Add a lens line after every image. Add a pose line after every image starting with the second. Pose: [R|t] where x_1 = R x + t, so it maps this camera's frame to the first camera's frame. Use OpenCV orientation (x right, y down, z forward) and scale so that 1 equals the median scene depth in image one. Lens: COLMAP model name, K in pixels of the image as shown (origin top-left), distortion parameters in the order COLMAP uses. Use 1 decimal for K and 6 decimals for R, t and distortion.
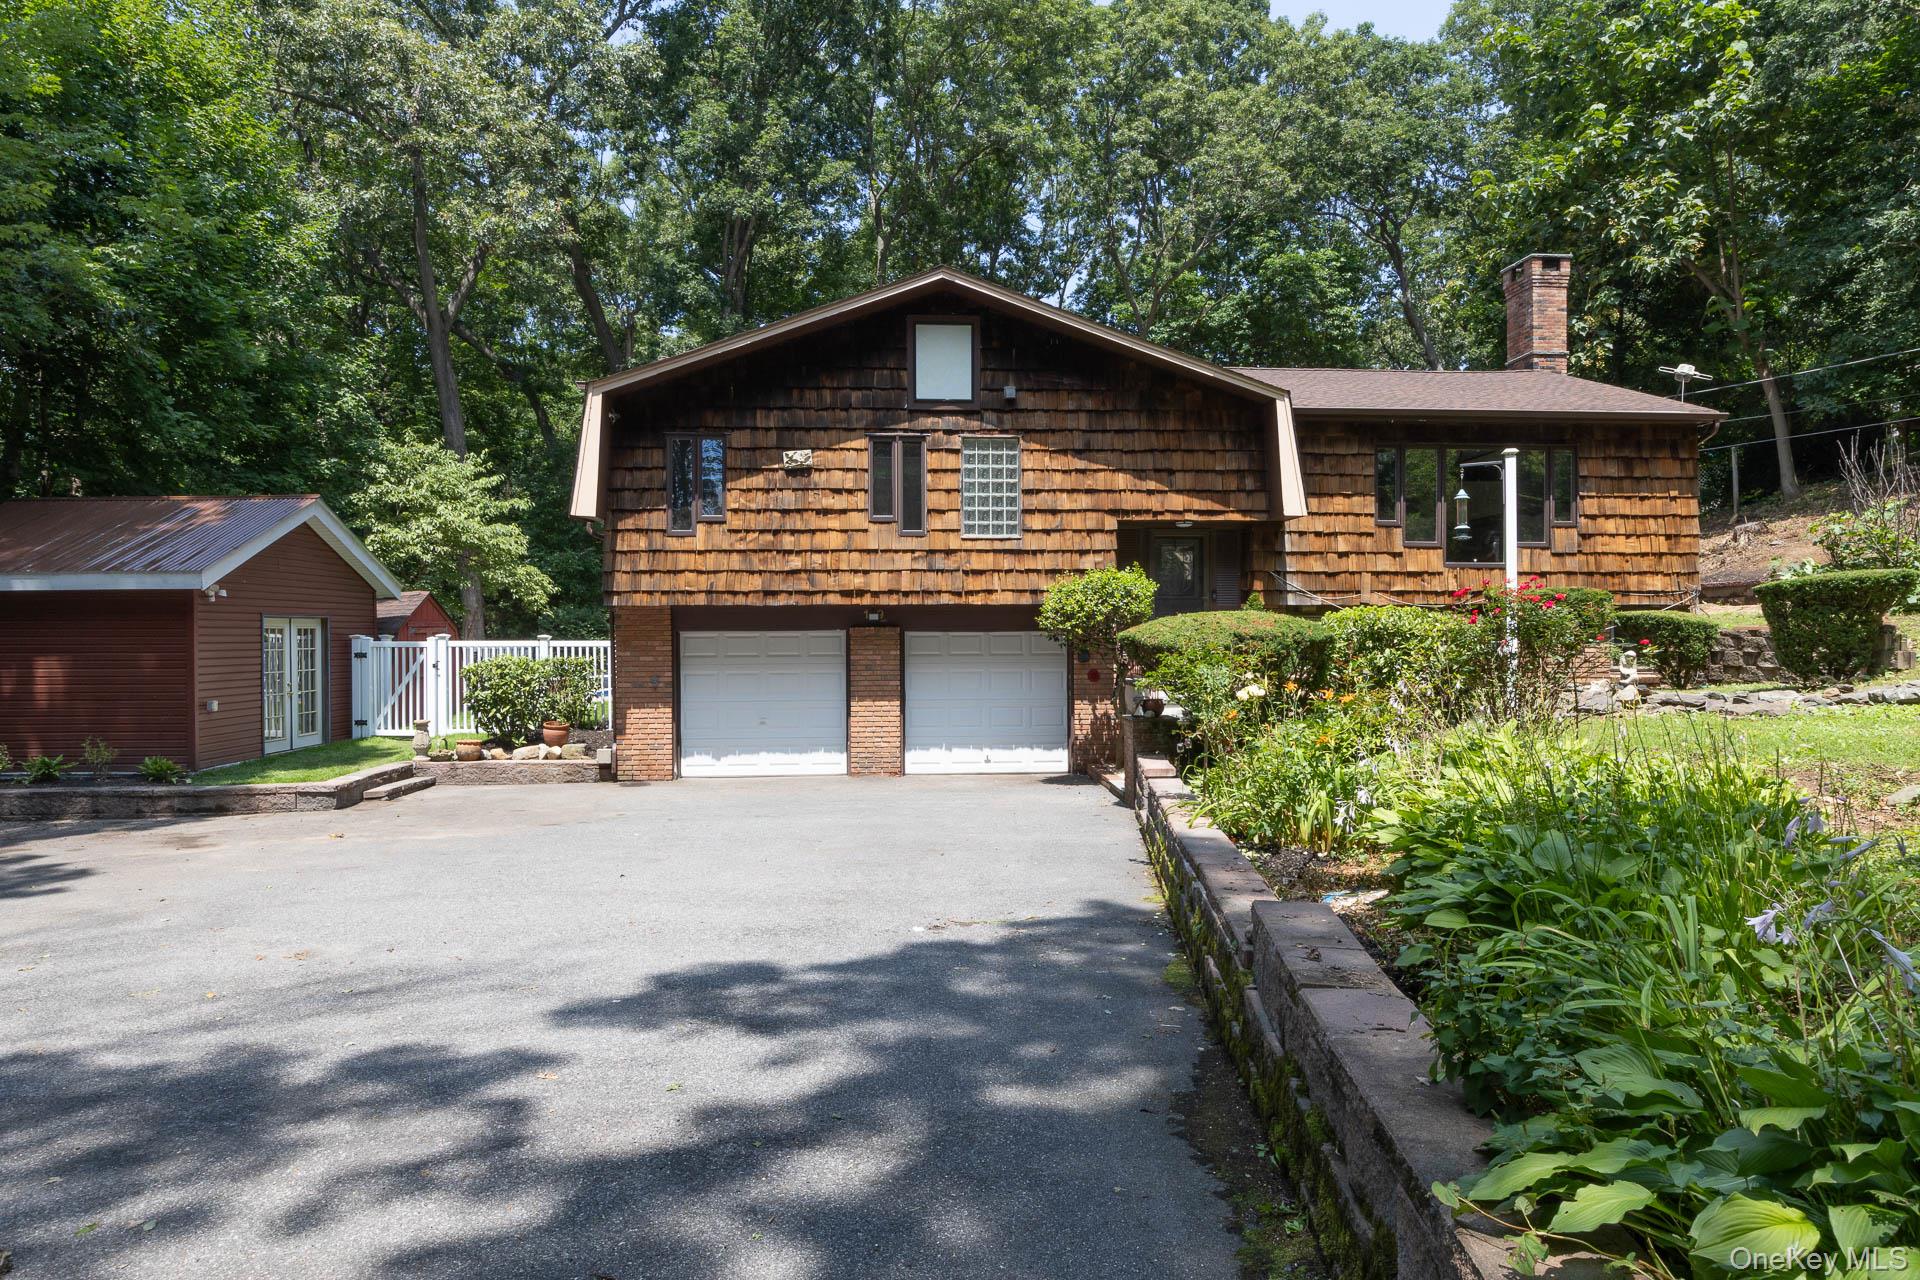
lens RADIAL K [[1127.0, 0, 959.1], [0, 1127.0, 637.5], [0, 0, 1]] dist [0.002913, -0.002531]
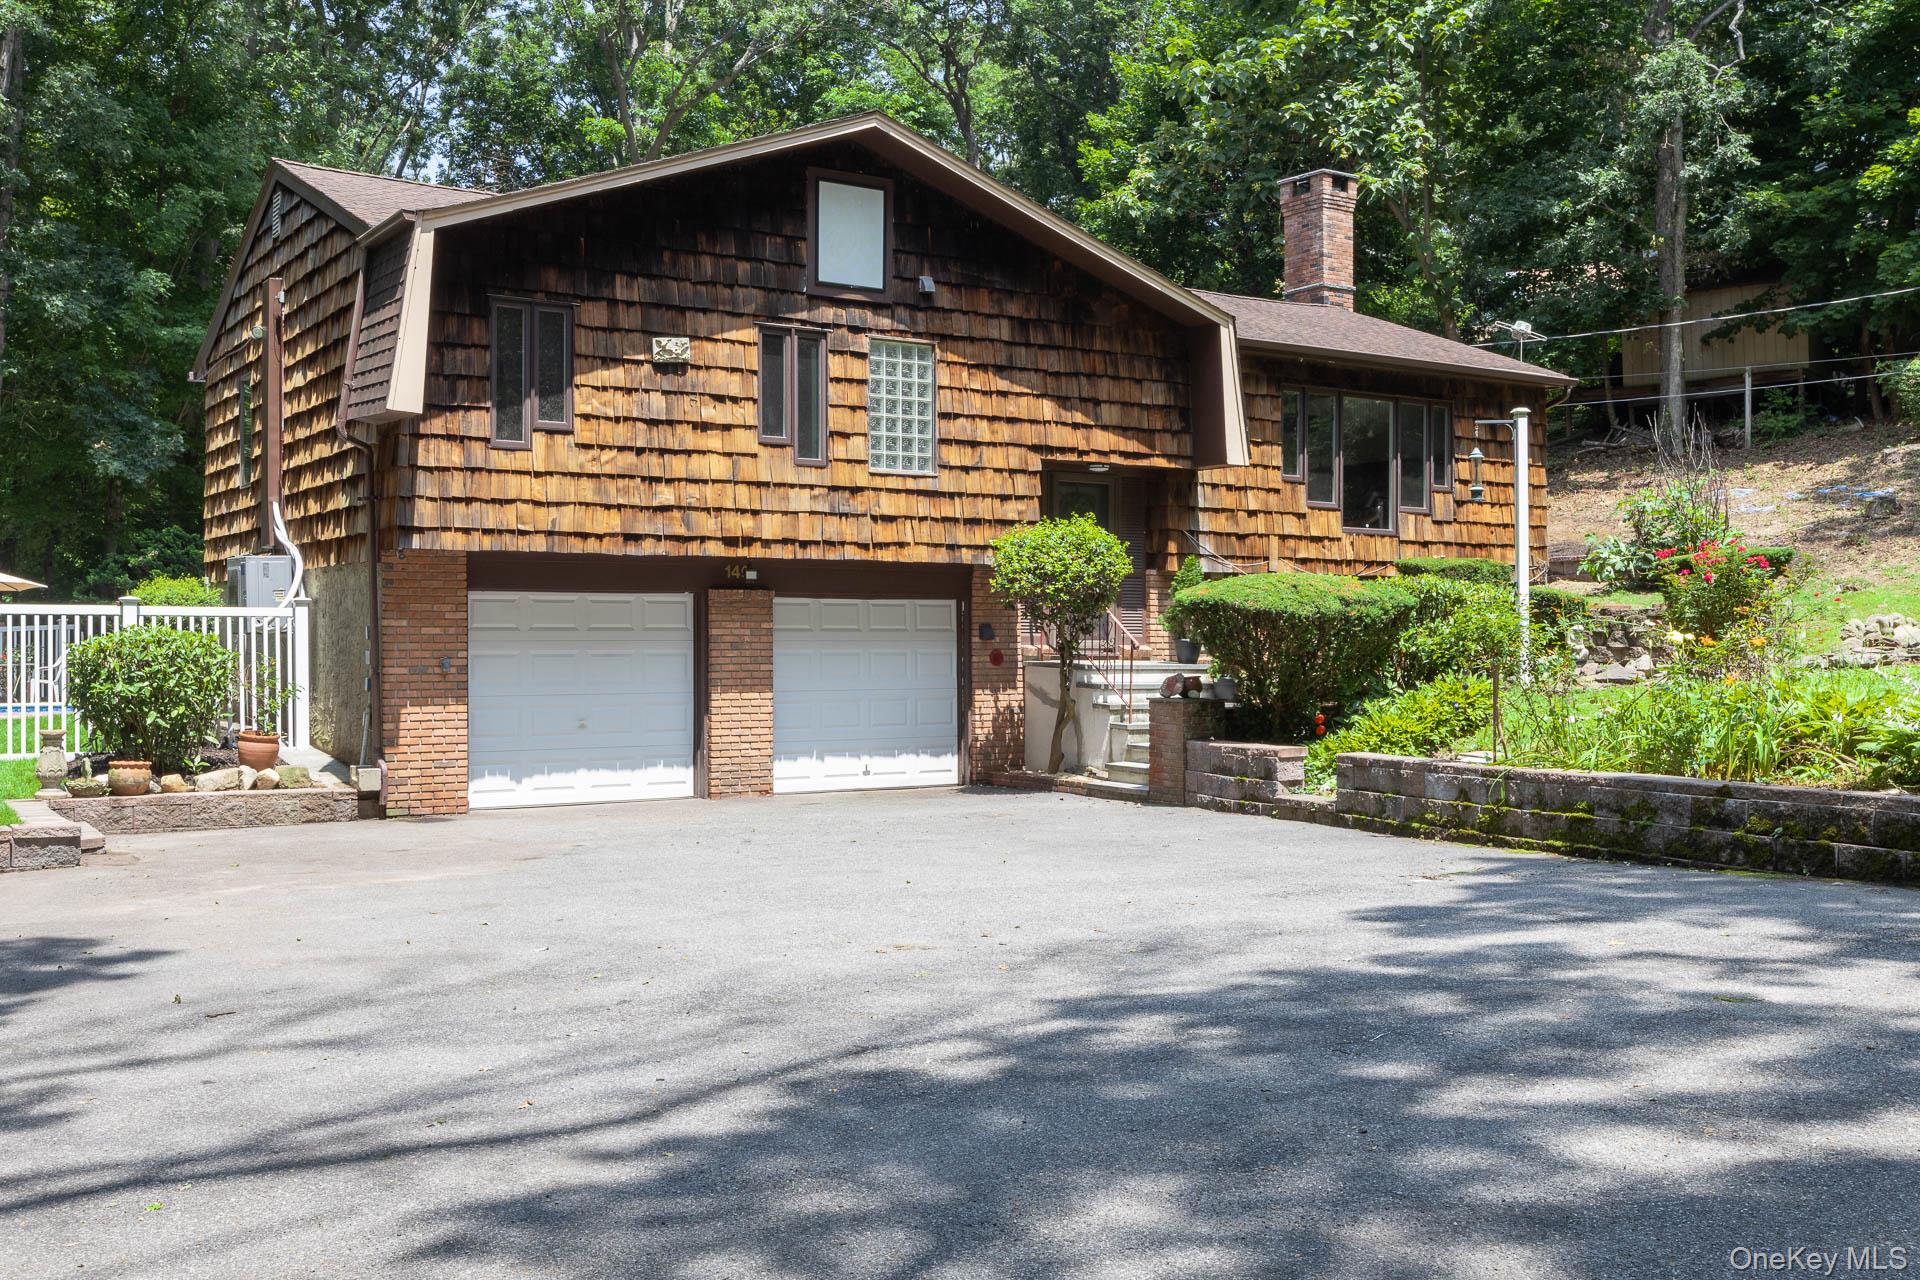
lens RADIAL K [[1864.1, 0, 961.9], [0, 1864.1, 632.0], [0, 0, 1]] dist [-0.008887, 0.000000]
pose [[0.870096, 0.006439, 0.492840, -0.534015], [-0.001777, 0.999949, -0.009926, 0.029200], [-0.492878, 0.007760, 0.870064, -0.103865]]
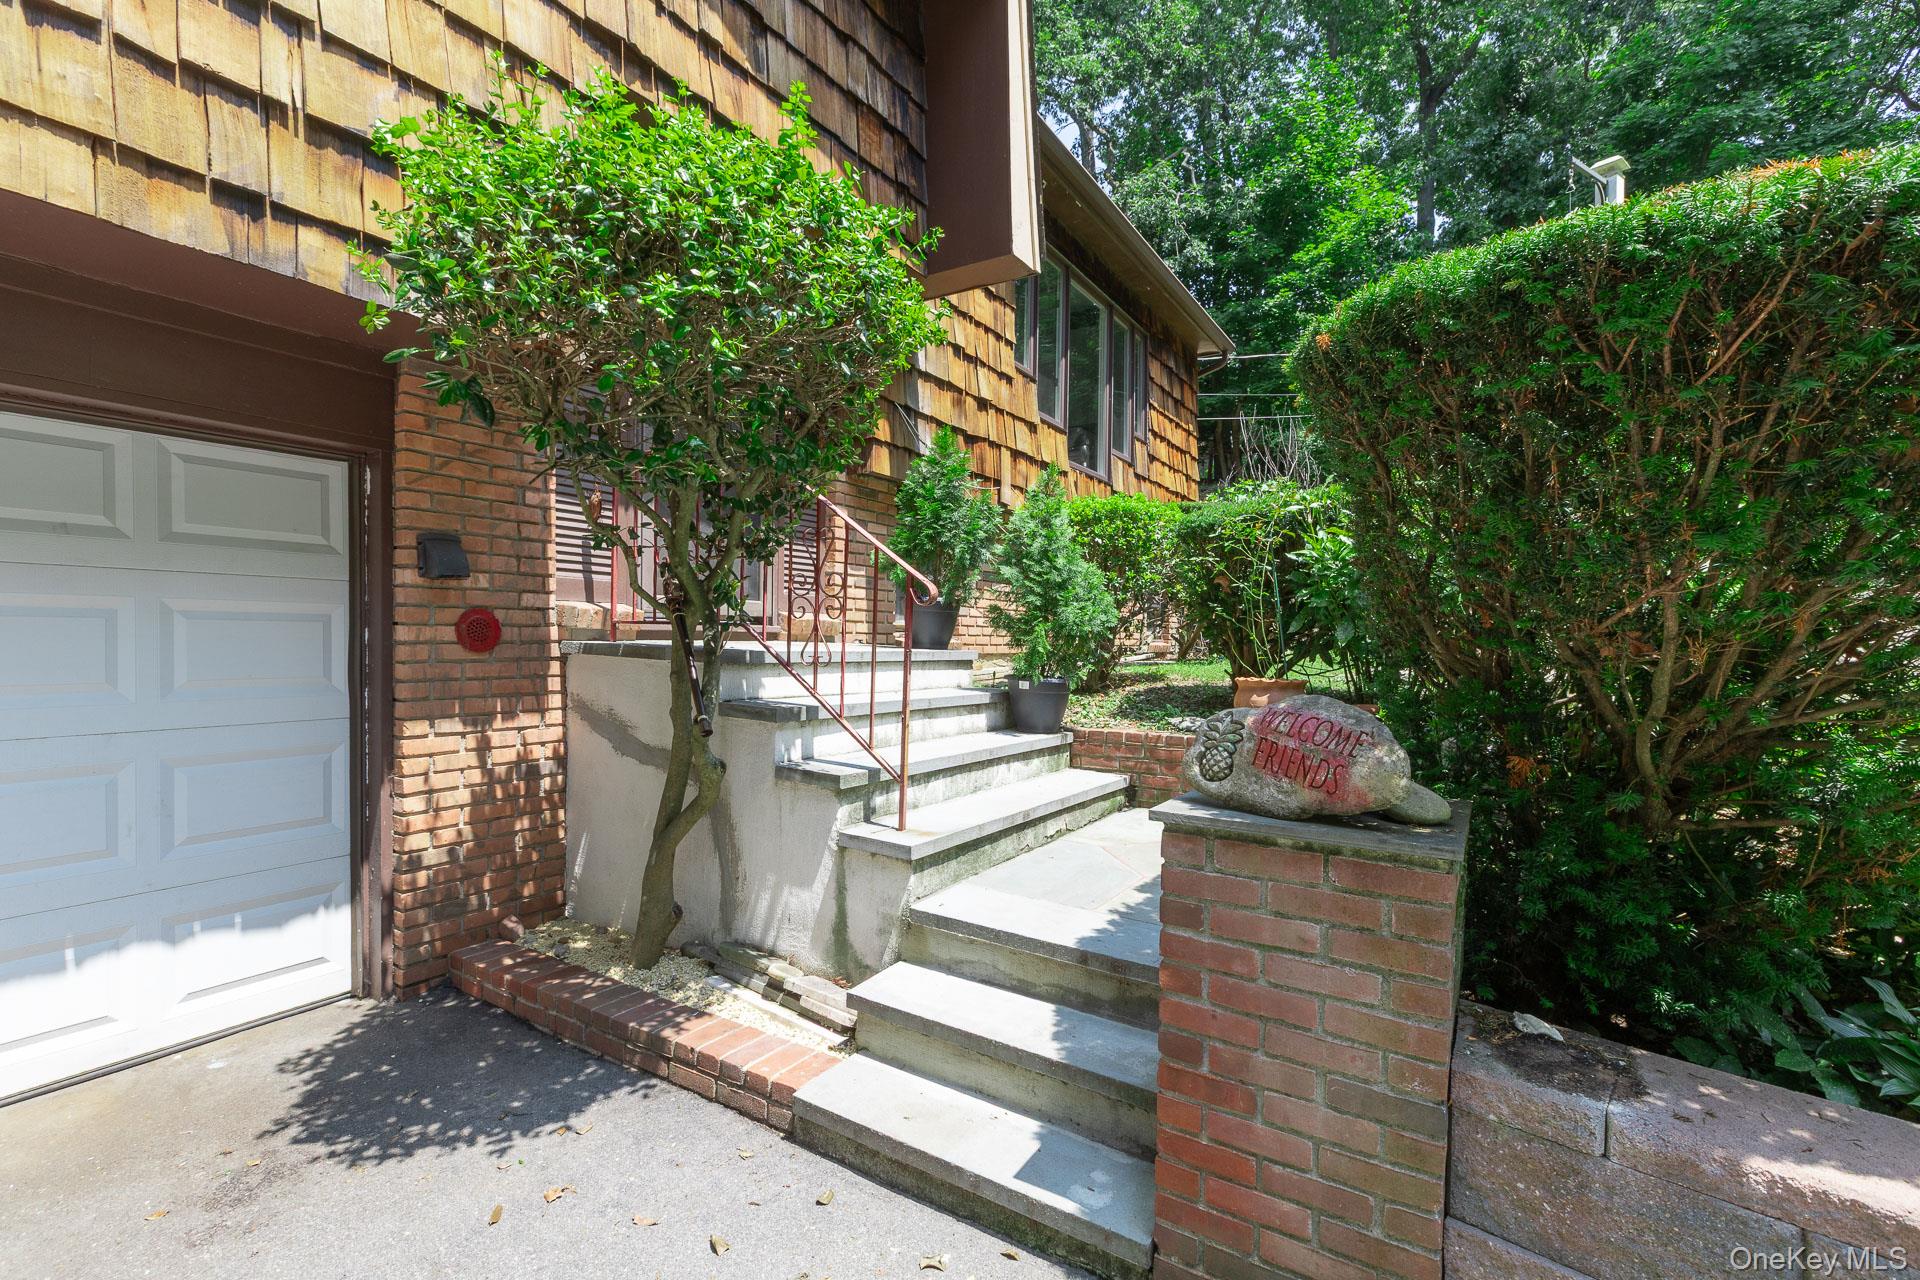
lens RADIAL K [[833.8, 0, 949.9], [0, 833.8, 648.5], [0, 0, 1]] dist [-0.003881, 0.000436]
pose [[0.594388, -0.001003, 0.804178, 0.021971], [-0.003966, 0.999983, 0.004178, 0.037193], [-0.804168, -0.005673, 0.594375, 0.783301]]
